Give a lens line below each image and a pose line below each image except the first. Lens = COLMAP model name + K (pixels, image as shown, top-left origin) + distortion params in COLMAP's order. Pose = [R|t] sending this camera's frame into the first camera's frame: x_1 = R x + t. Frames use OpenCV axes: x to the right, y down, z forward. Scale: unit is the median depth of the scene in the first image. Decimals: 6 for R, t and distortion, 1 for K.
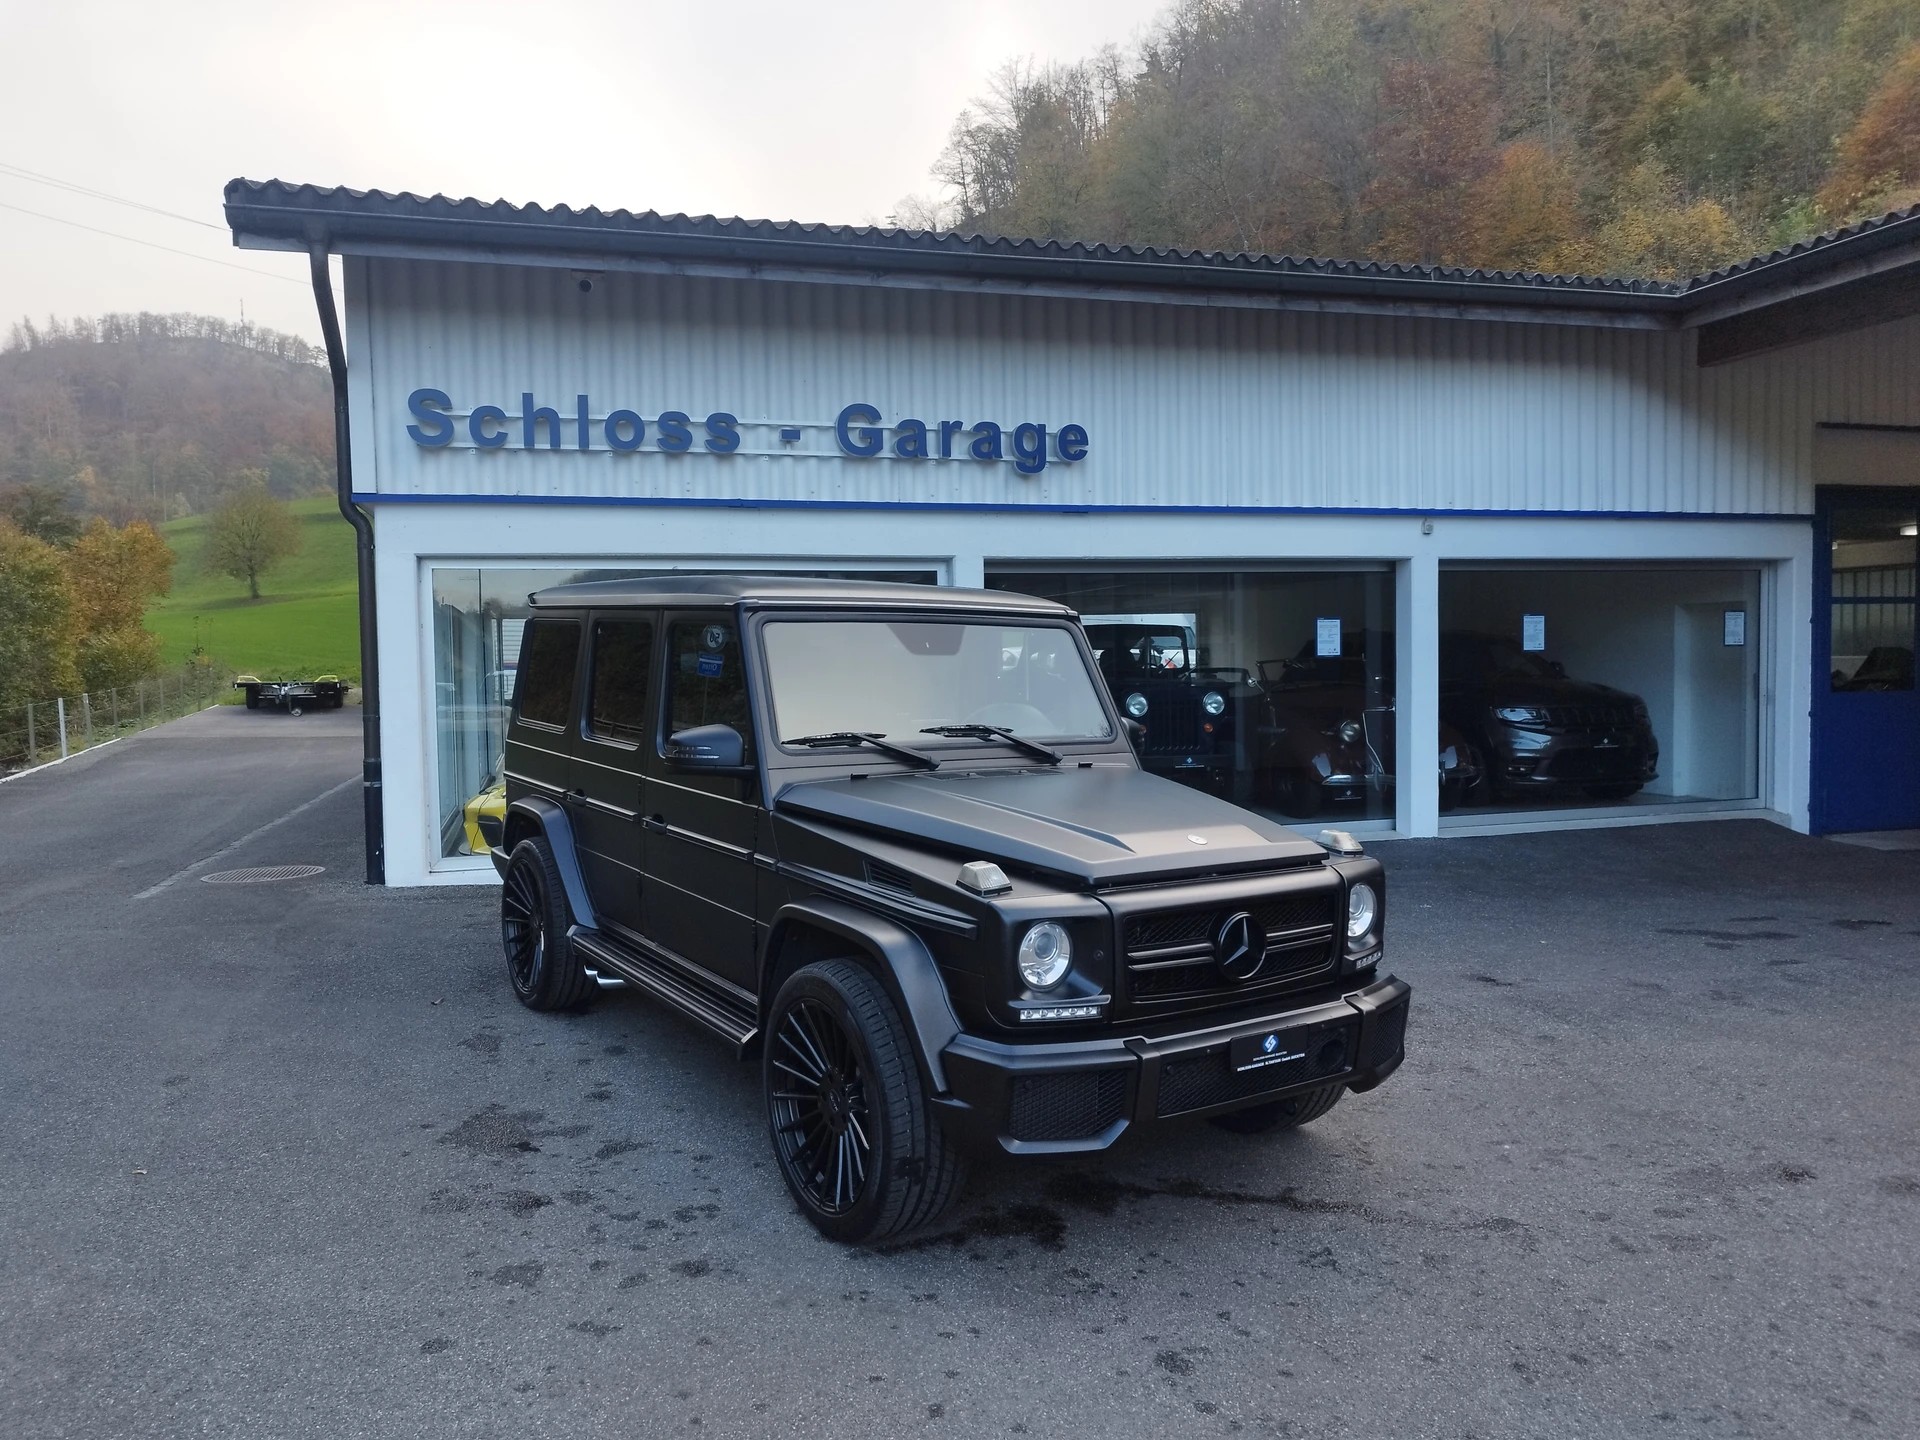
lens RADIAL K [[1373.7, 0, 962.2], [0, 1373.7, 717.3], [0, 0, 1]] dist [0.012685, -0.000434]
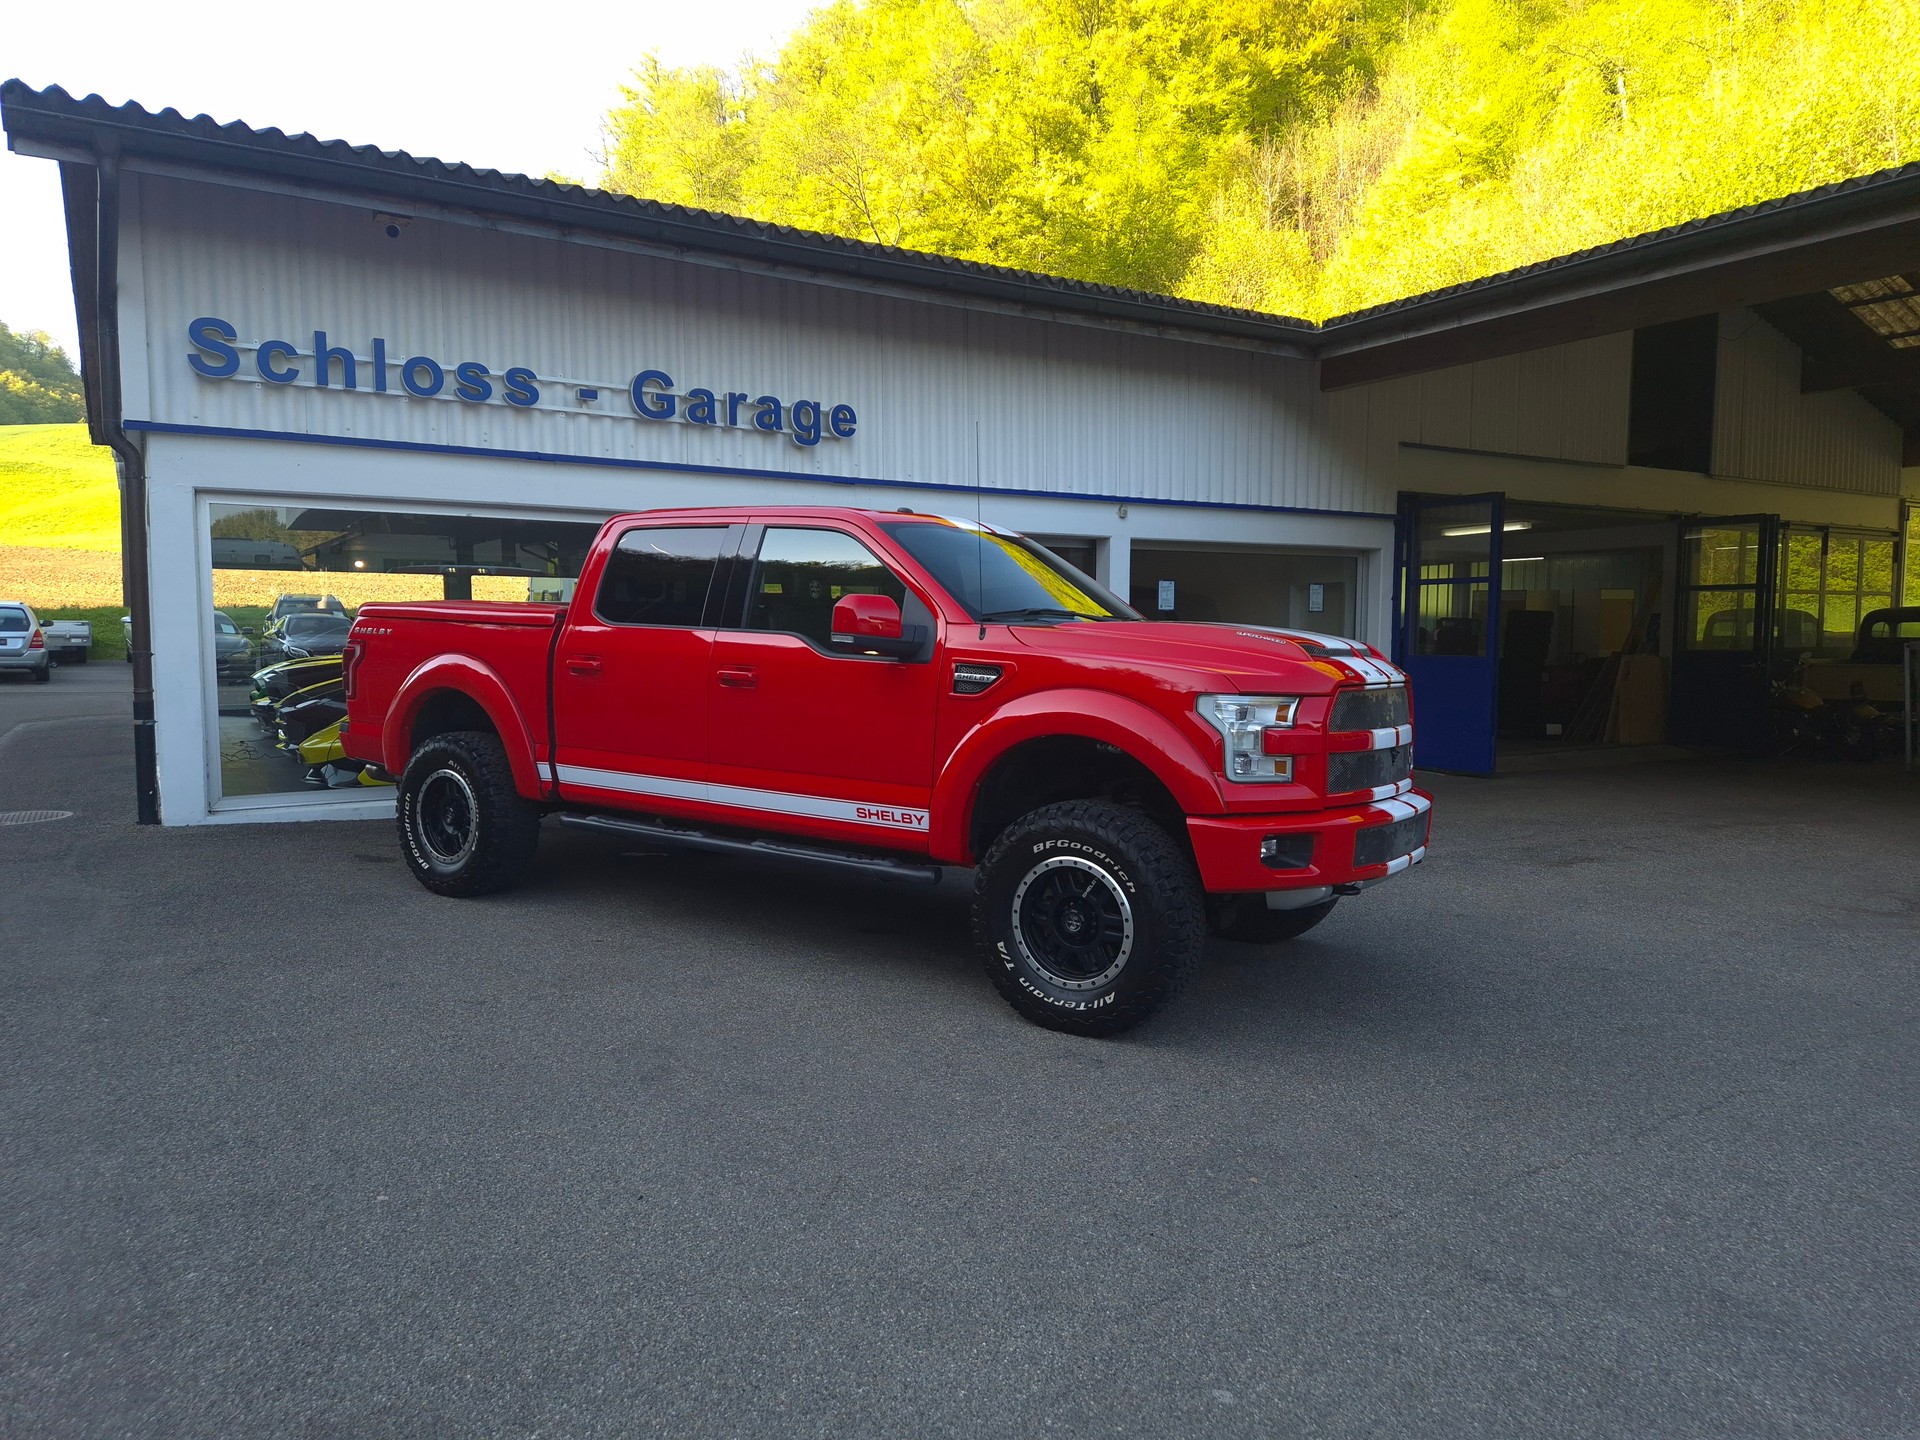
lens RADIAL K [[1265.1, 0, 970.9], [0, 1265.1, 715.5], [0, 0, 1]] dist [0.082365, -0.068384]
pose [[0.960670, -0.000677, 0.277693, -0.113036], [-0.005277, 0.999772, 0.020694, 0.020629], [-0.277643, -0.021346, 0.960447, -0.037444]]
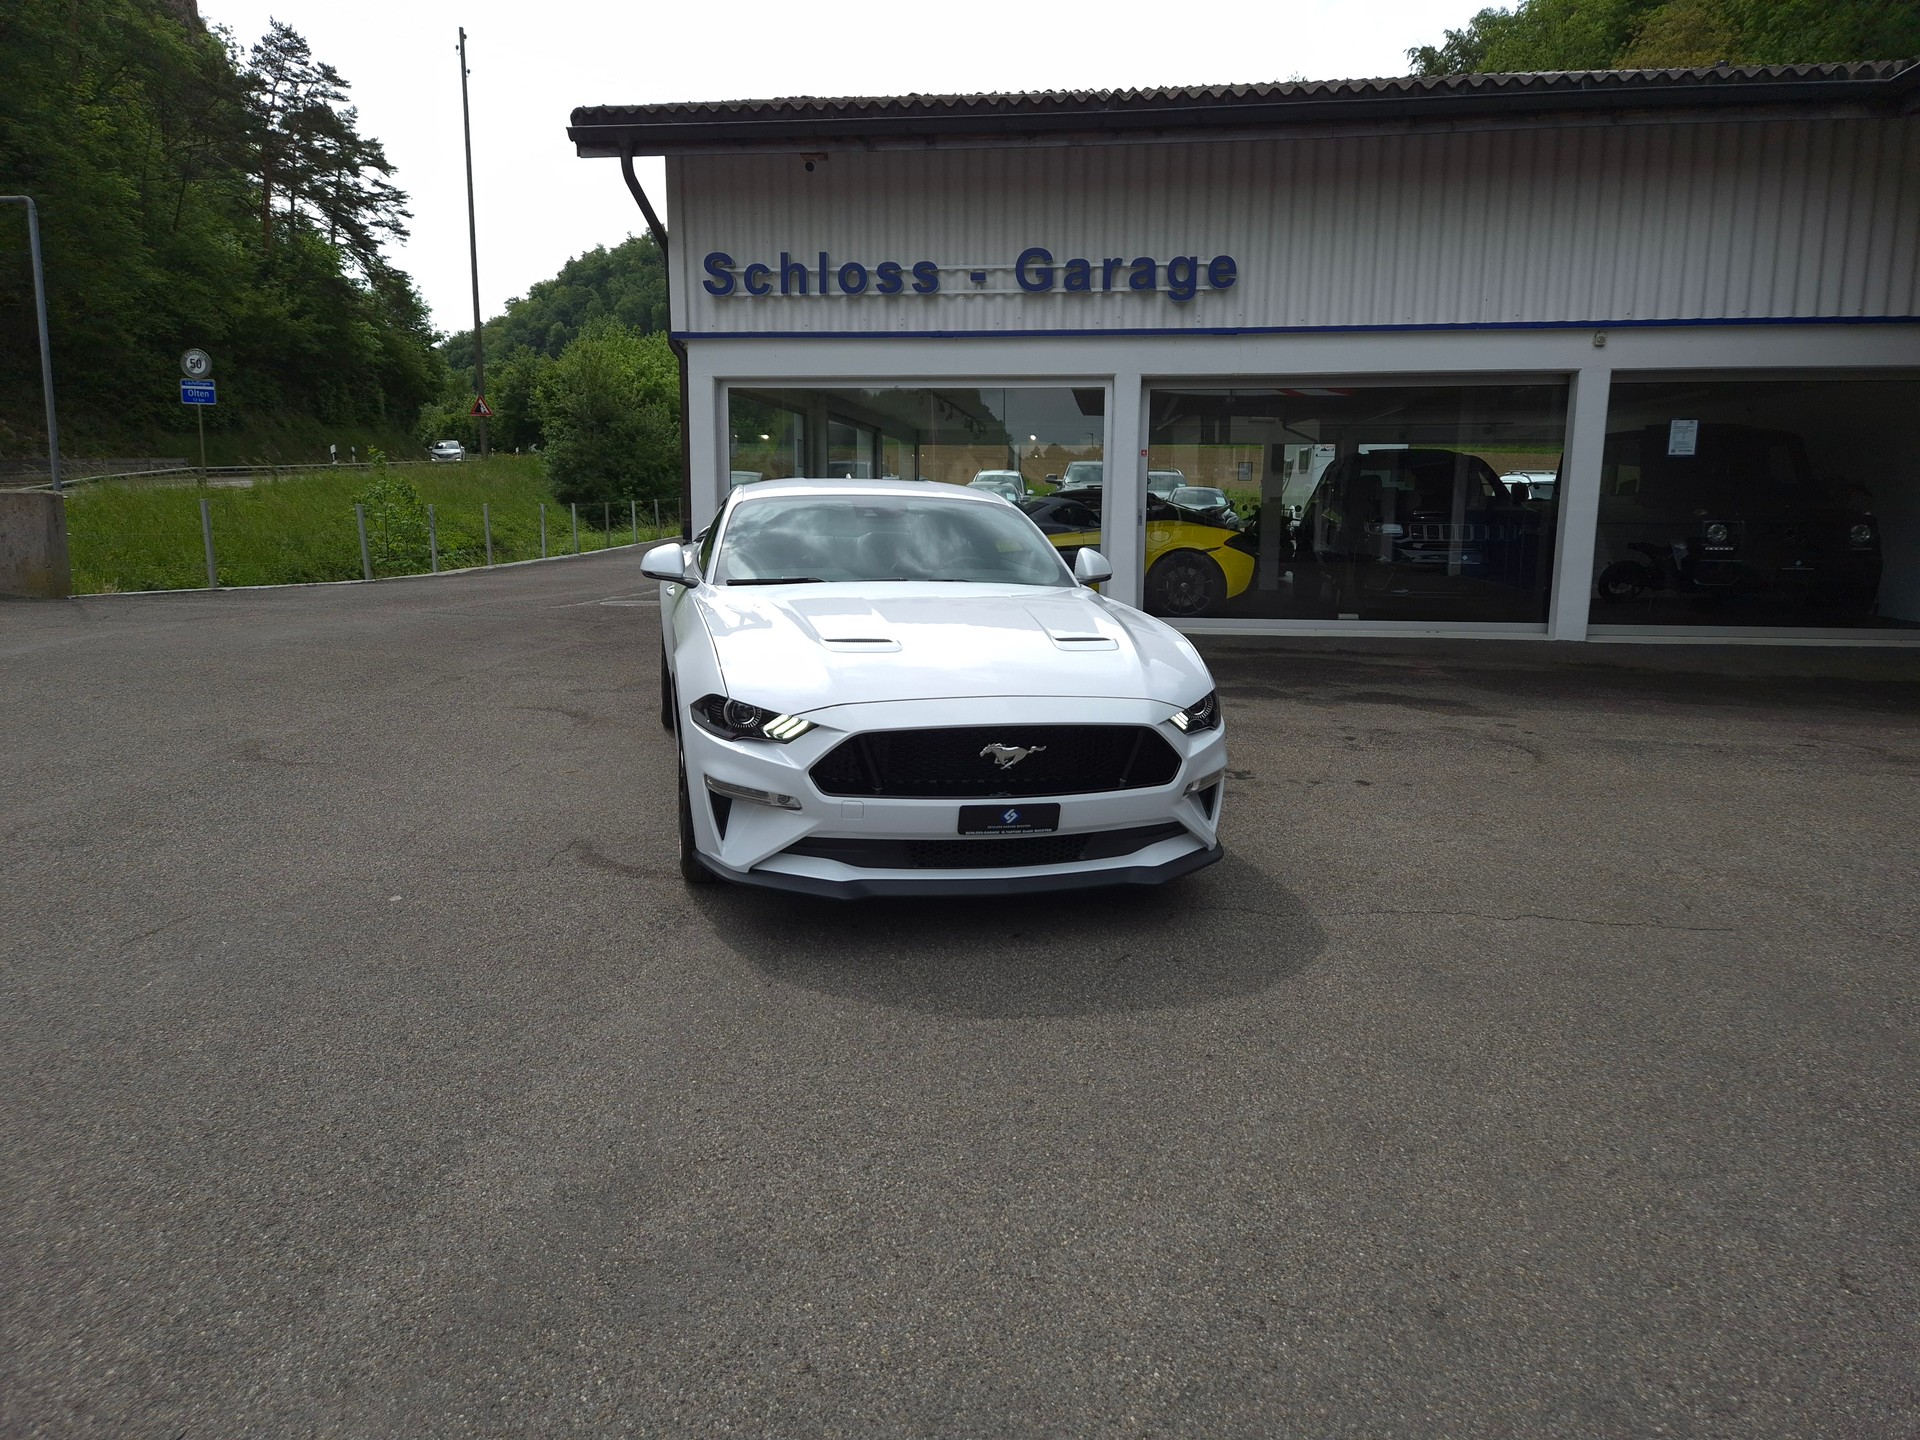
lens RADIAL K [[1265.1, 0, 955.8], [0, 1265.1, 700.7], [0, 0, 1]] dist [0.082365, -0.068384]
pose [[0.917759, 0.085316, -0.387866, 0.335901], [-0.041857, 0.991992, 0.119160, 0.040628], [0.394927, -0.093125, 0.913981, -0.111641]]
